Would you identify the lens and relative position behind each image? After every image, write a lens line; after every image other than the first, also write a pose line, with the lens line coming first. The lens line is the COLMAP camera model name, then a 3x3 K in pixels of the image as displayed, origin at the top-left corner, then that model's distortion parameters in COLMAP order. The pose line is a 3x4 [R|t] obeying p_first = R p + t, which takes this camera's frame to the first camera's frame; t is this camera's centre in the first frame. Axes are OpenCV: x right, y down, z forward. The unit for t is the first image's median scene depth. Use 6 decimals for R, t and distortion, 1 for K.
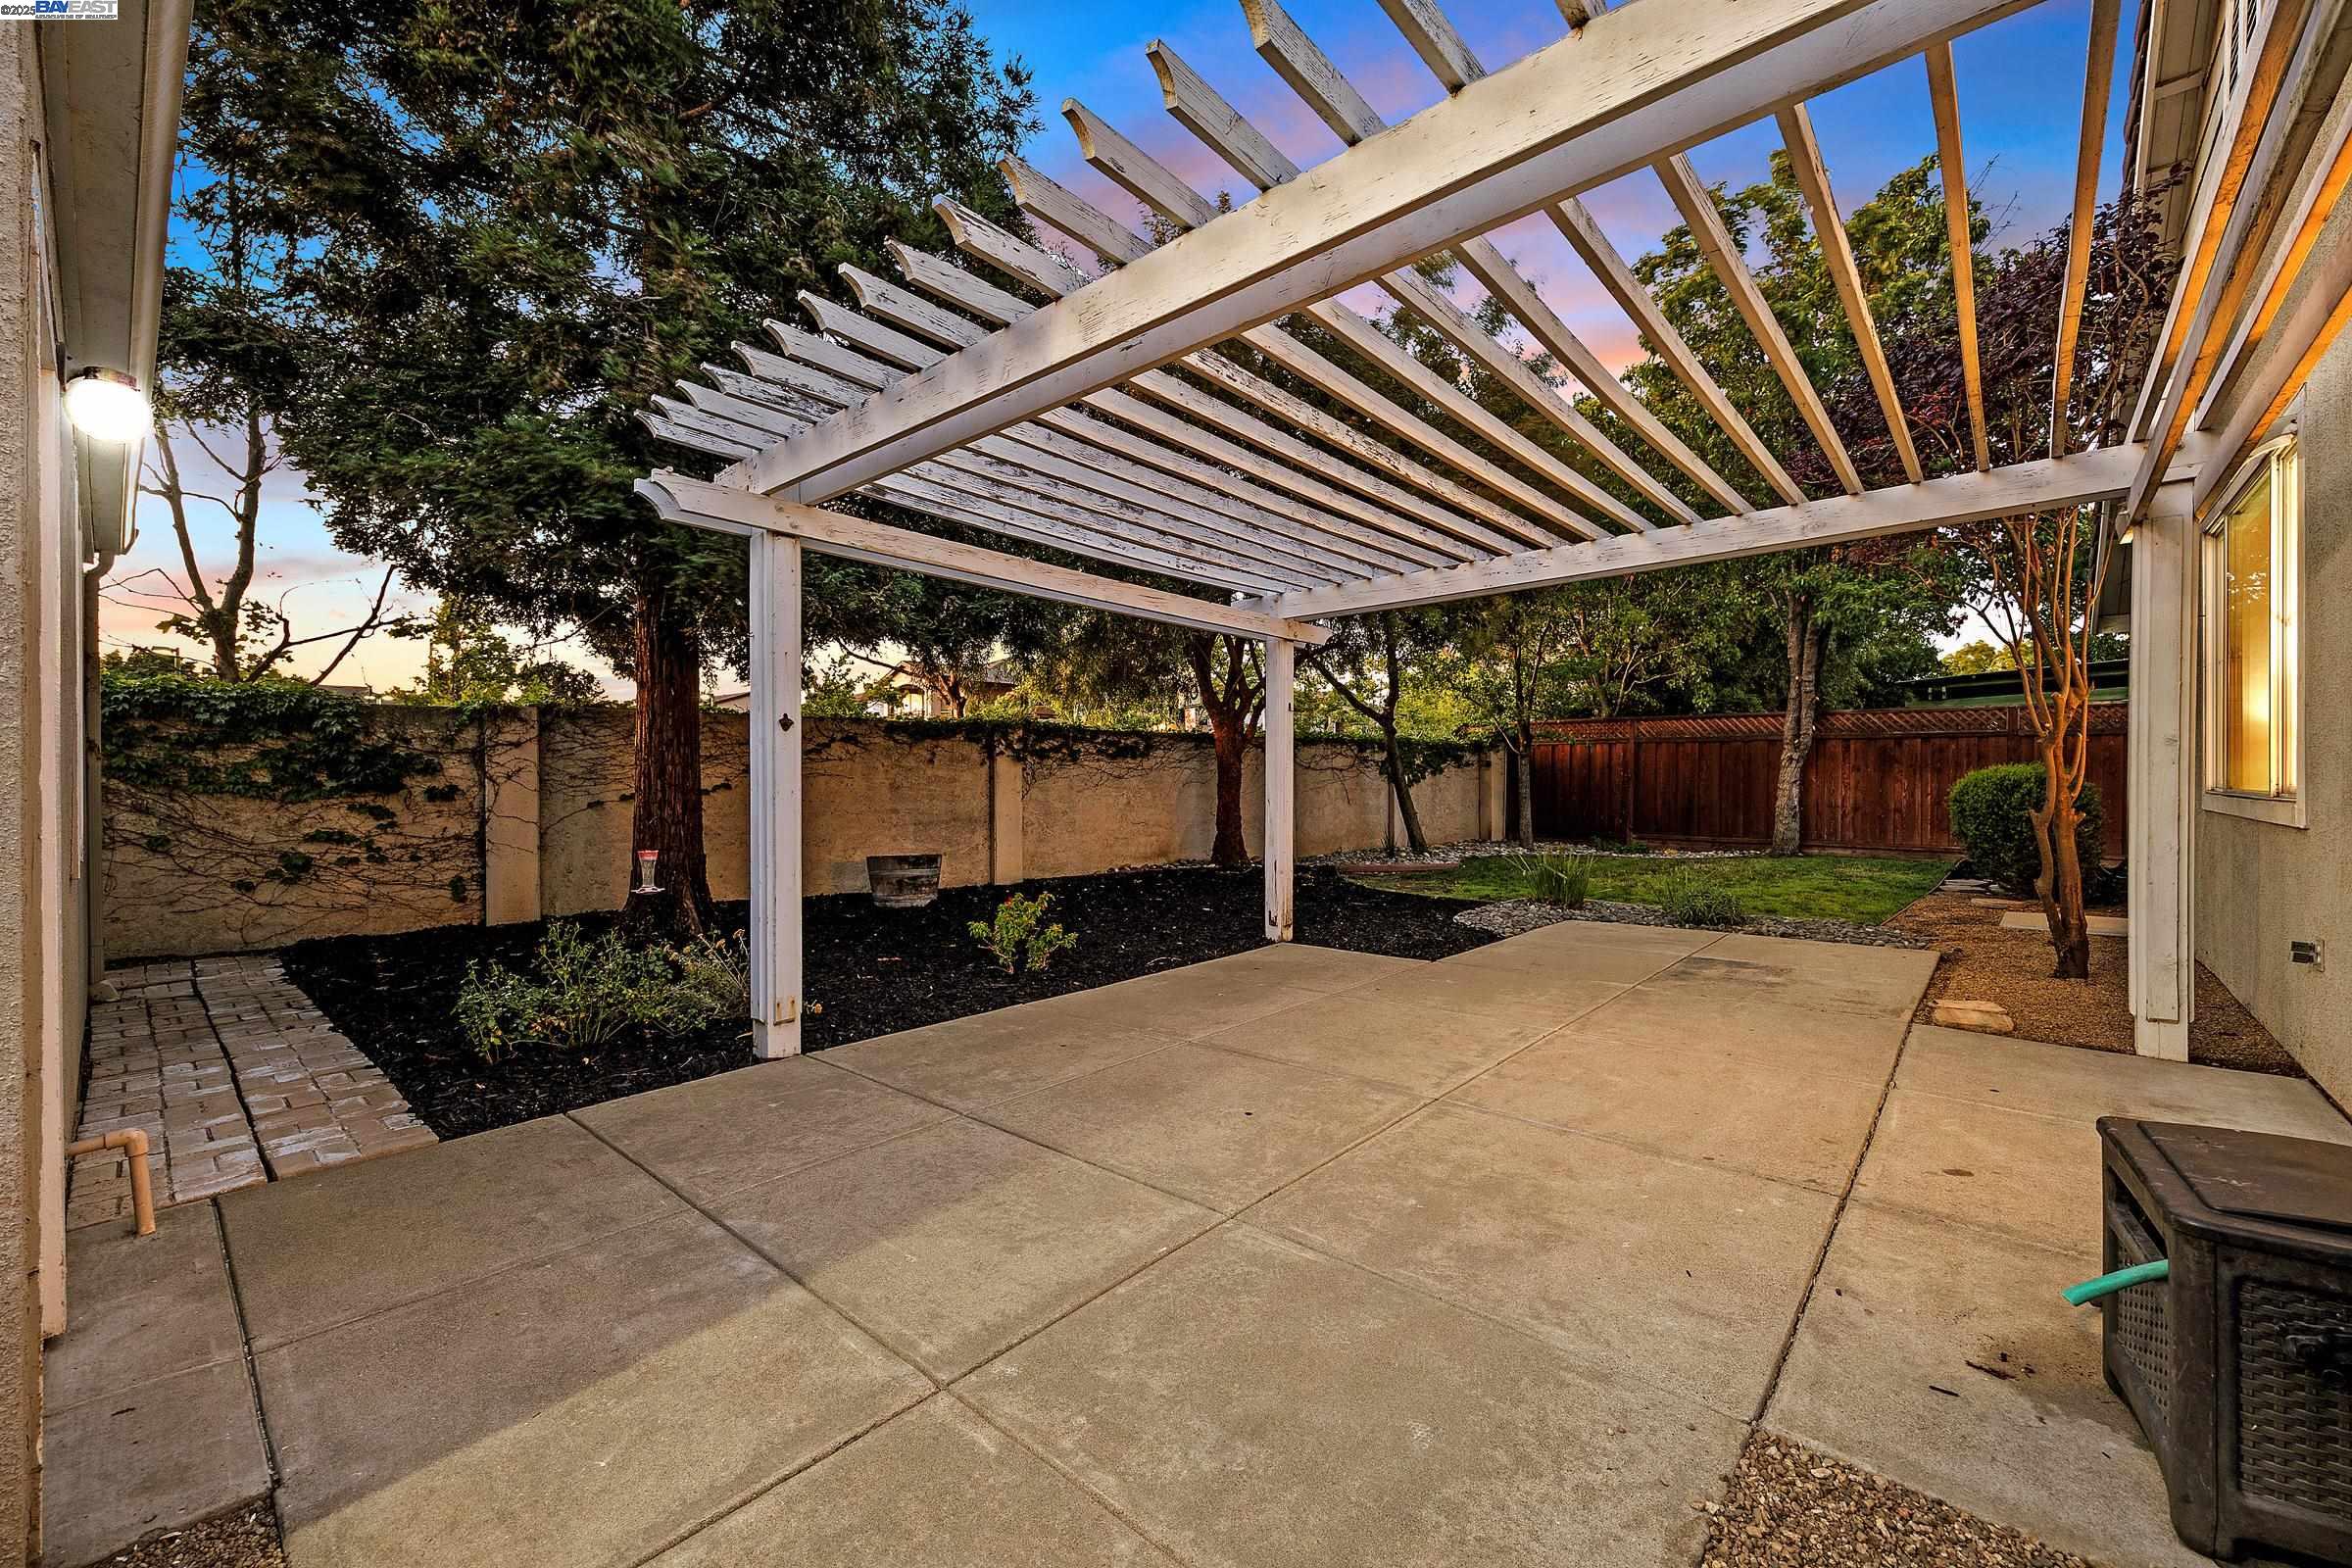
lens RADIAL K [[940.2, 0, 1175.0], [0, 940.2, 783.1], [0, 0, 1]] dist [0.012678, -0.000255]
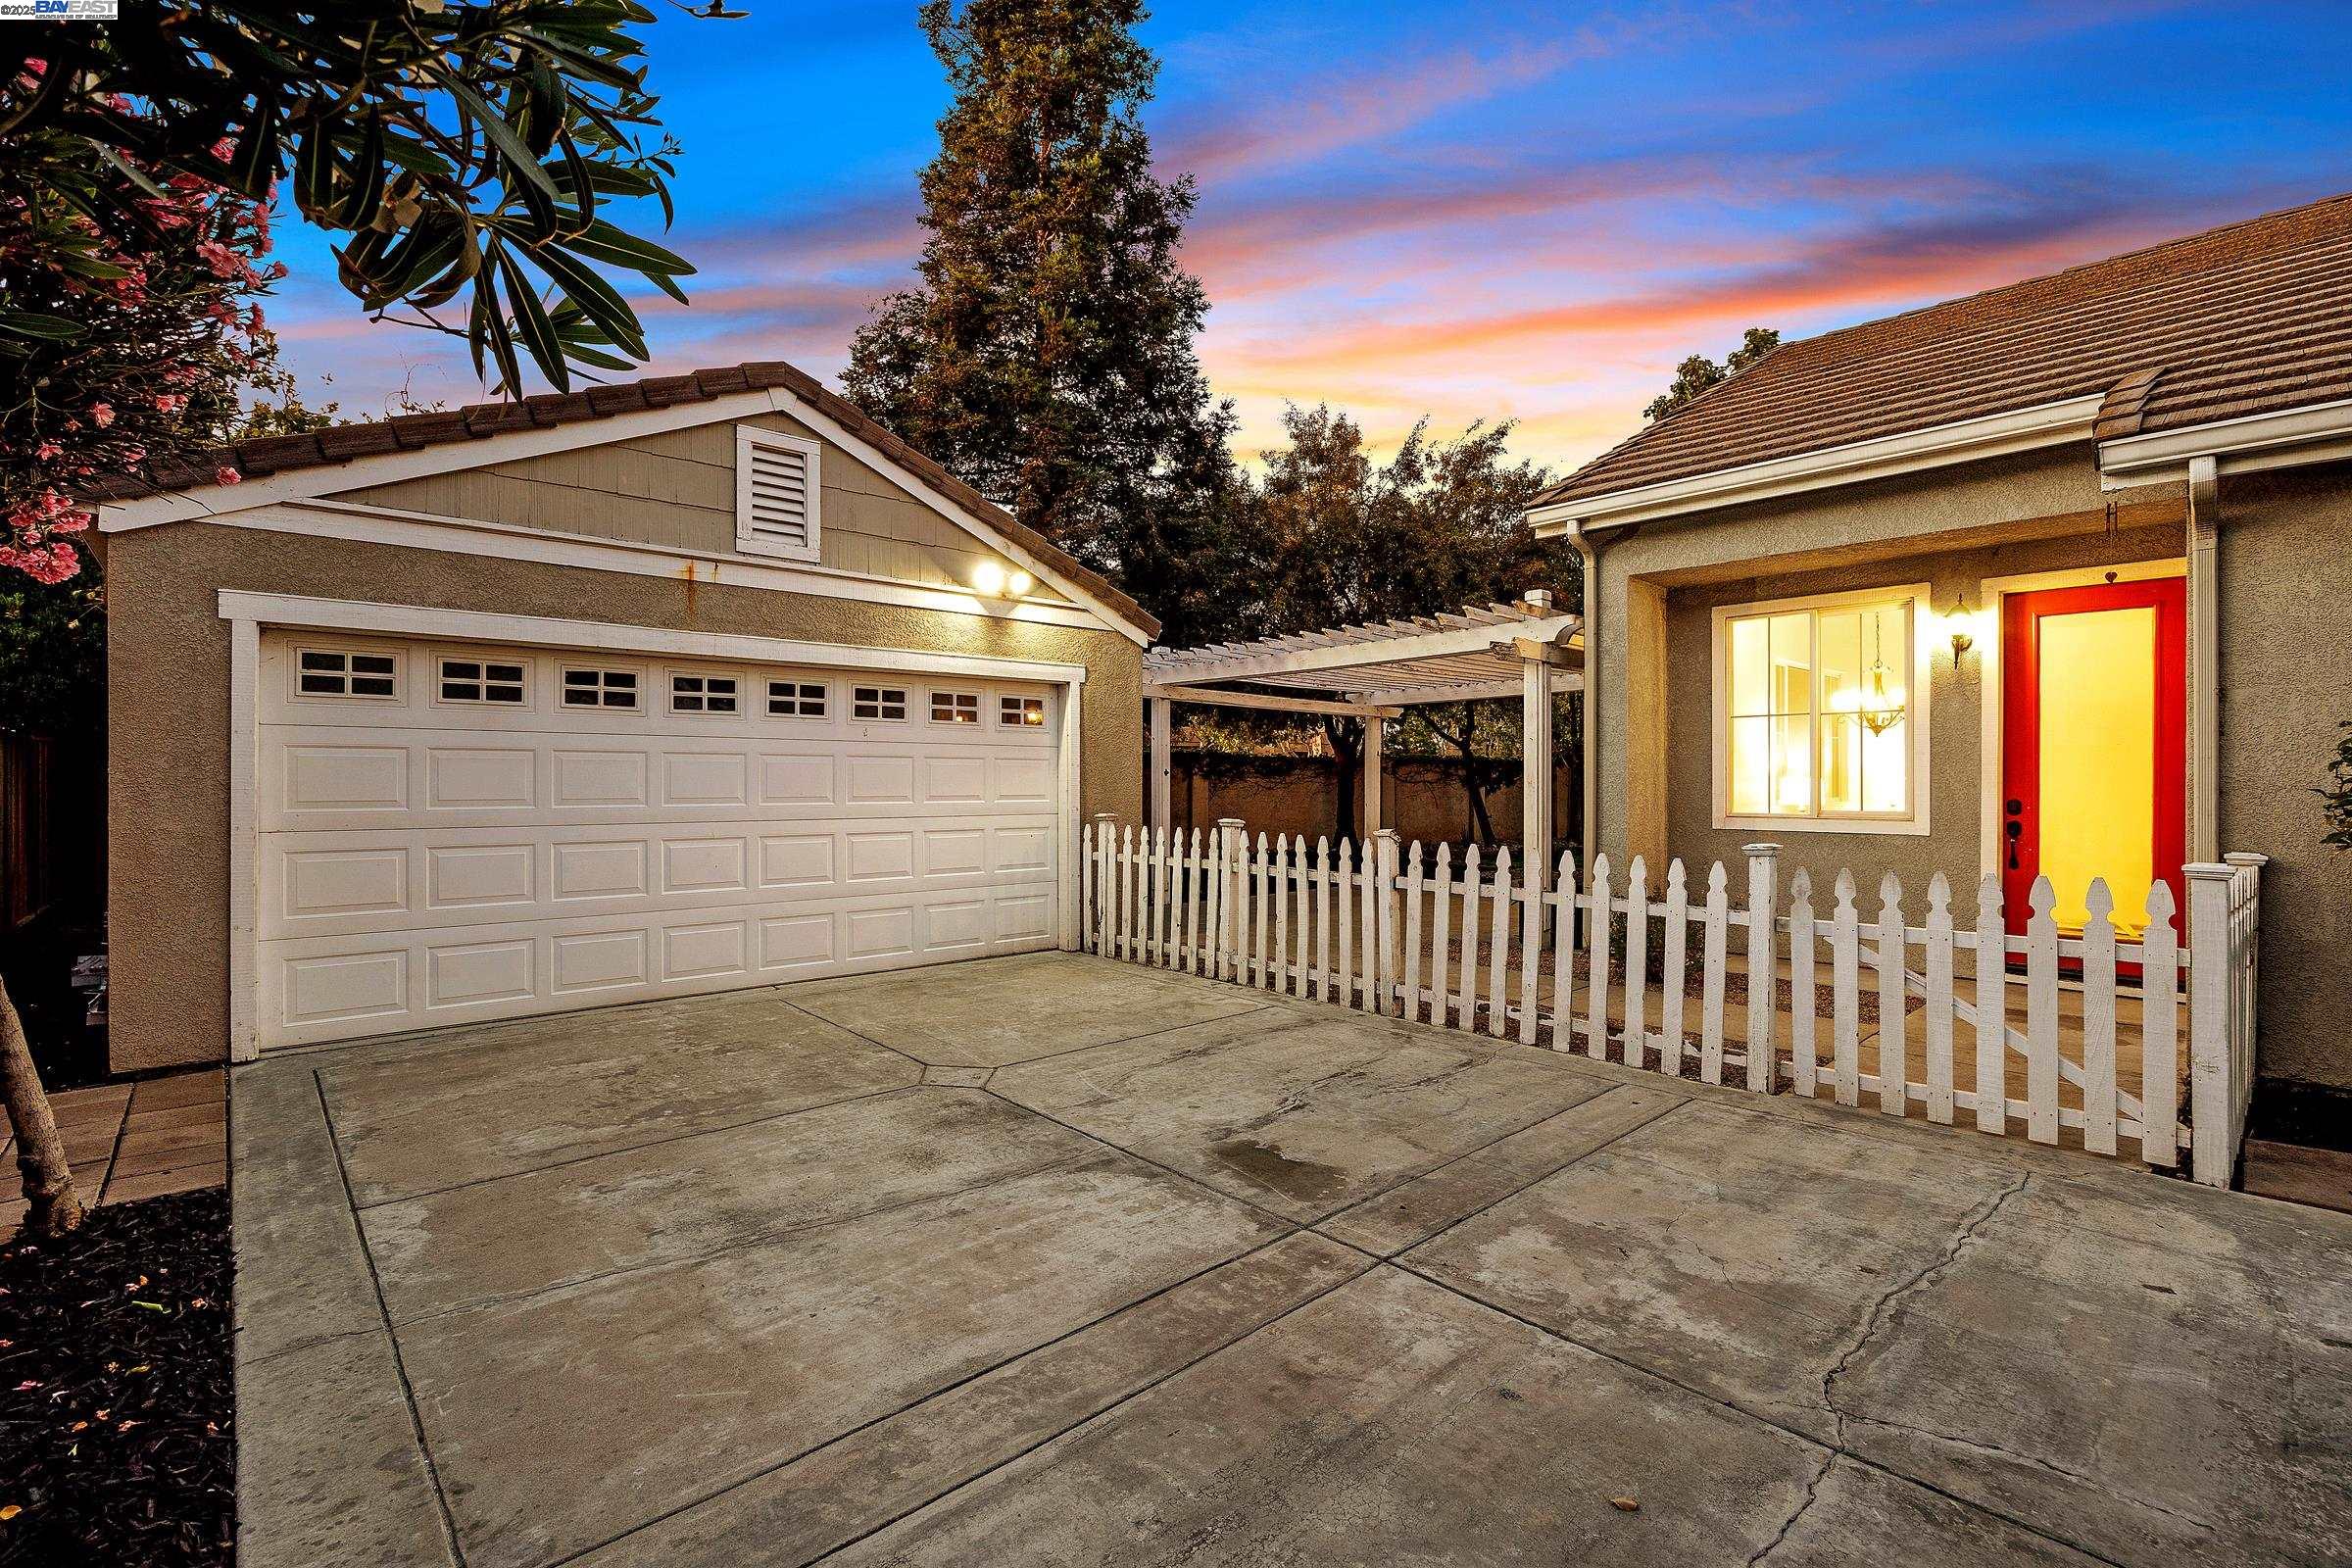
lens RADIAL K [[1048.5, 0, 1179.6], [0, 1048.5, 782.2], [0, 0, 1]] dist [-0.002283, -0.000098]
pose [[0.994858, 0.001071, -0.101269, -0.051908], [-0.001457, 0.999992, -0.003736, -0.016170], [0.101264, 0.003864, 0.994852, -1.002082]]
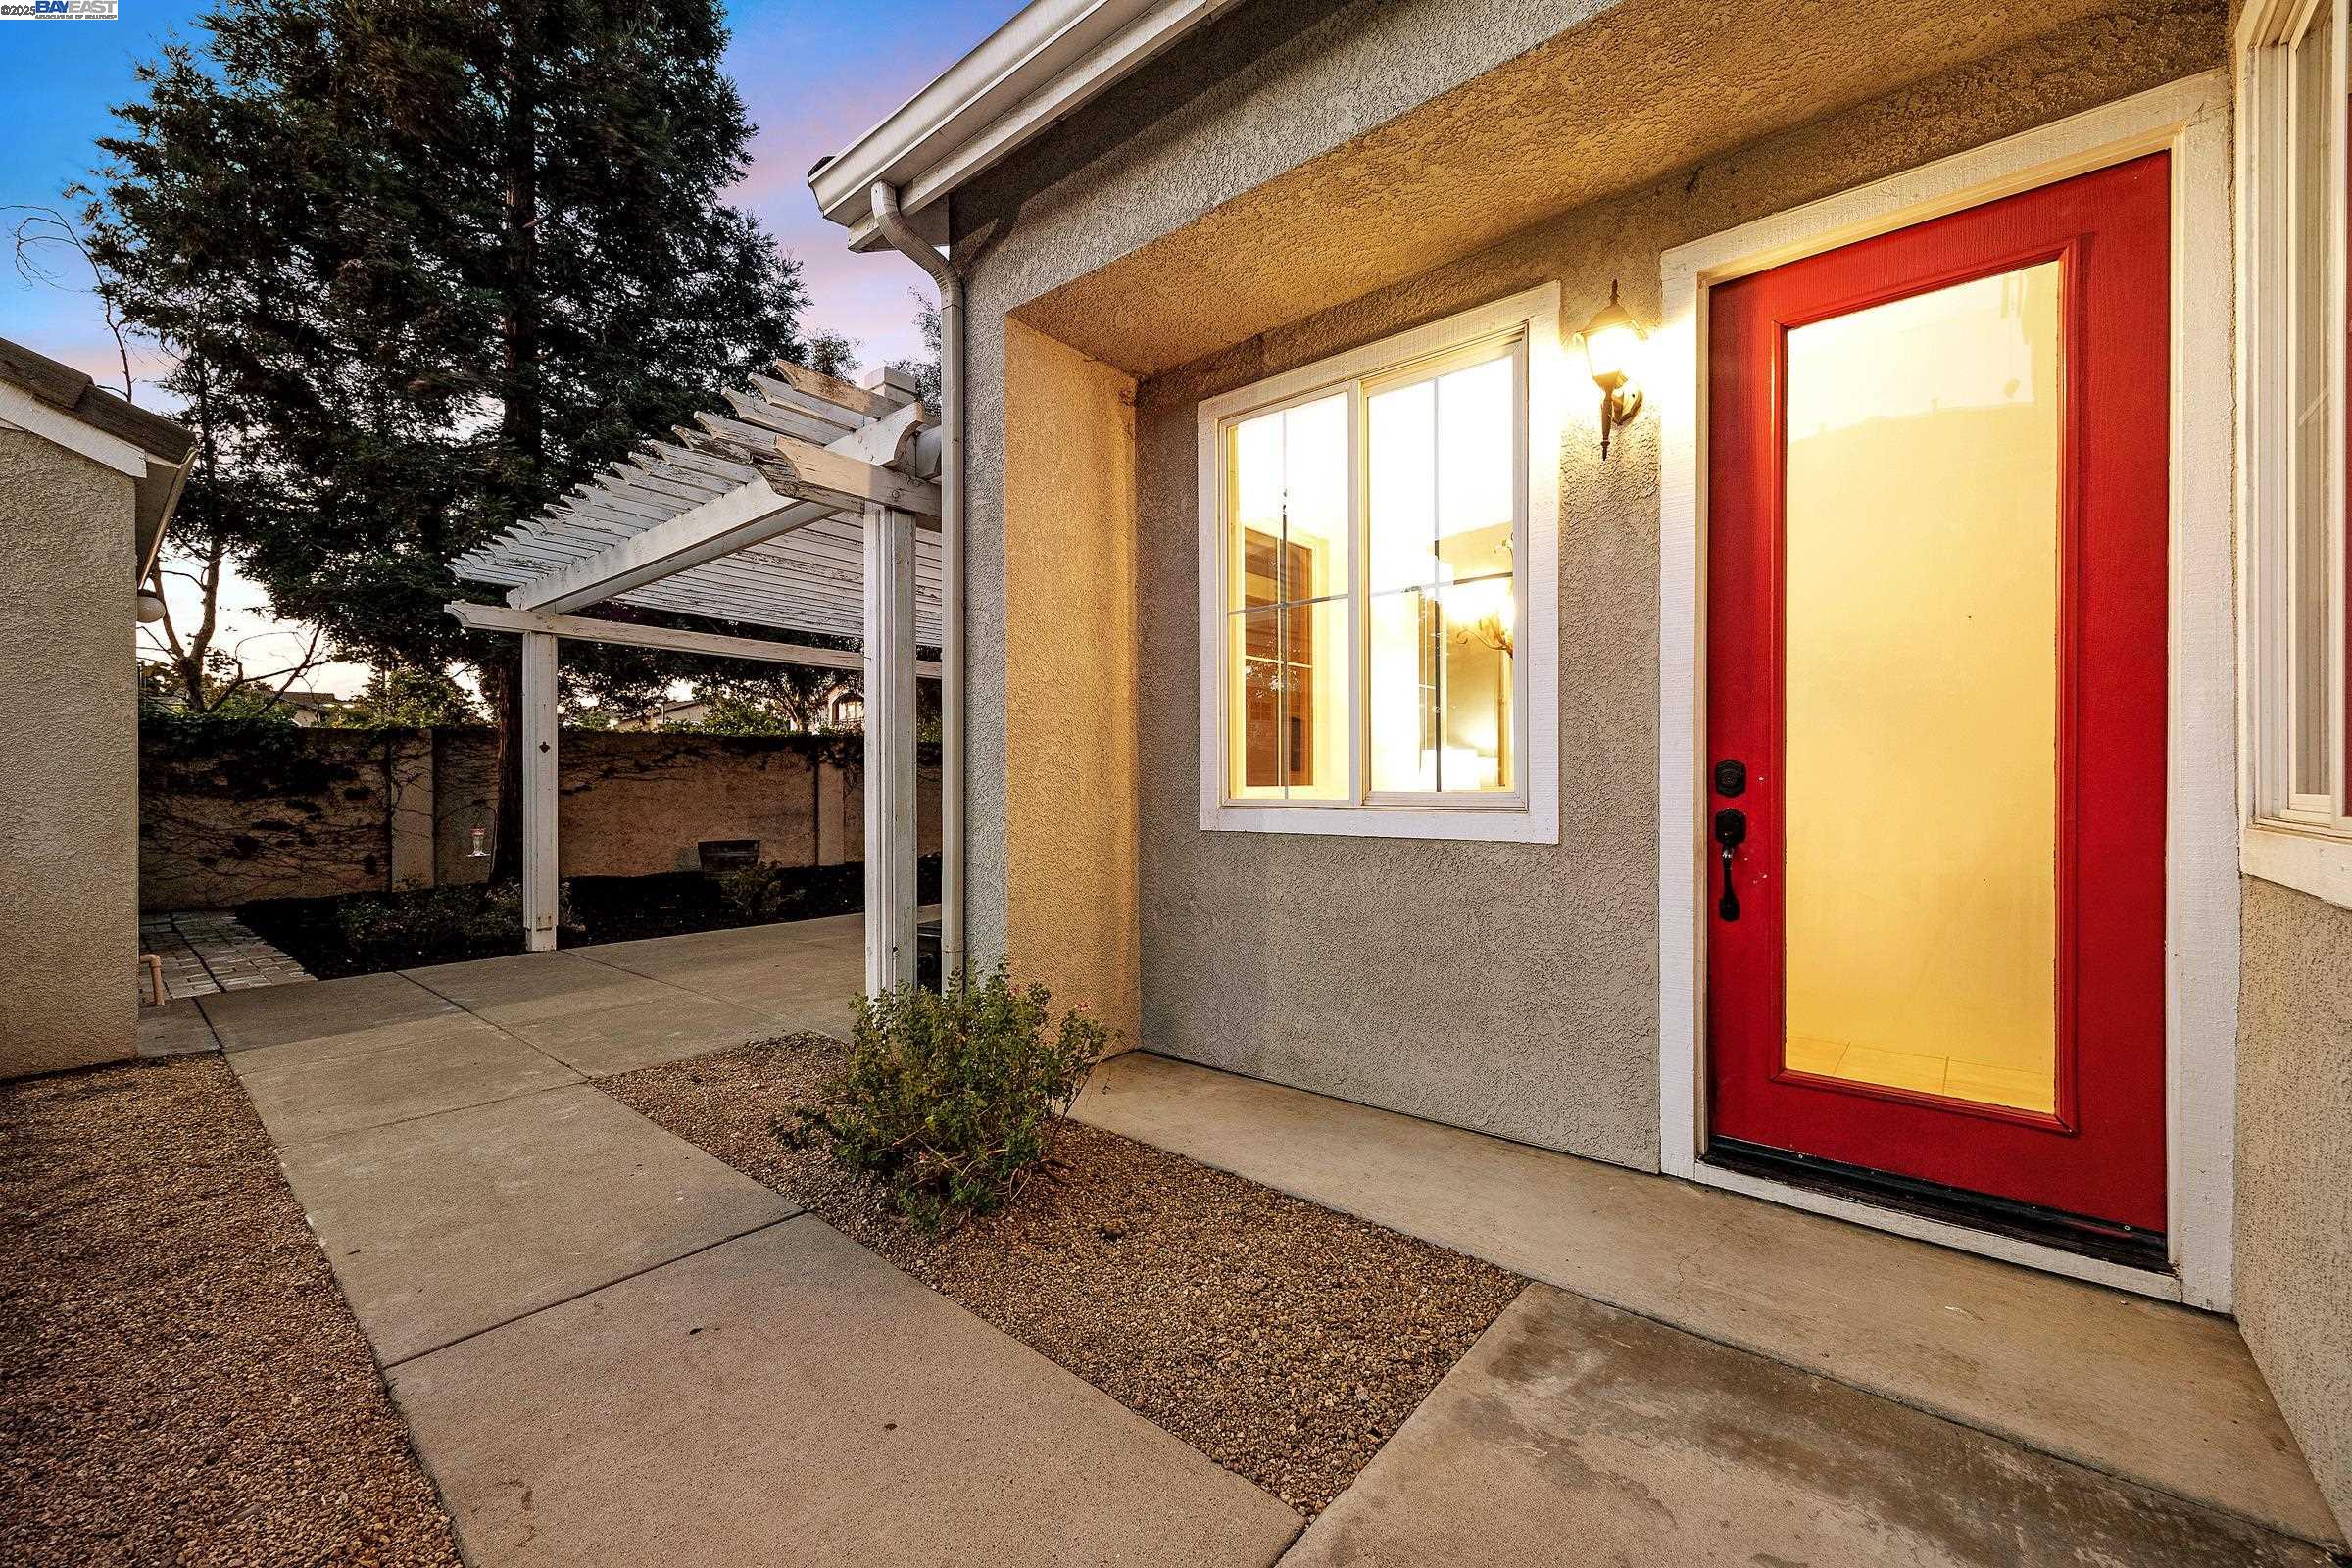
lens RADIAL K [[940.2, 0, 1173.1], [0, 940.2, 783.4], [0, 0, 1]] dist [0.012678, -0.000255]
pose [[0.999835, -0.002468, 0.018014, 0.363213], [0.002524, 0.999992, -0.003032, 0.003603], [-0.018006, 0.003077, 0.999833, -0.371939]]
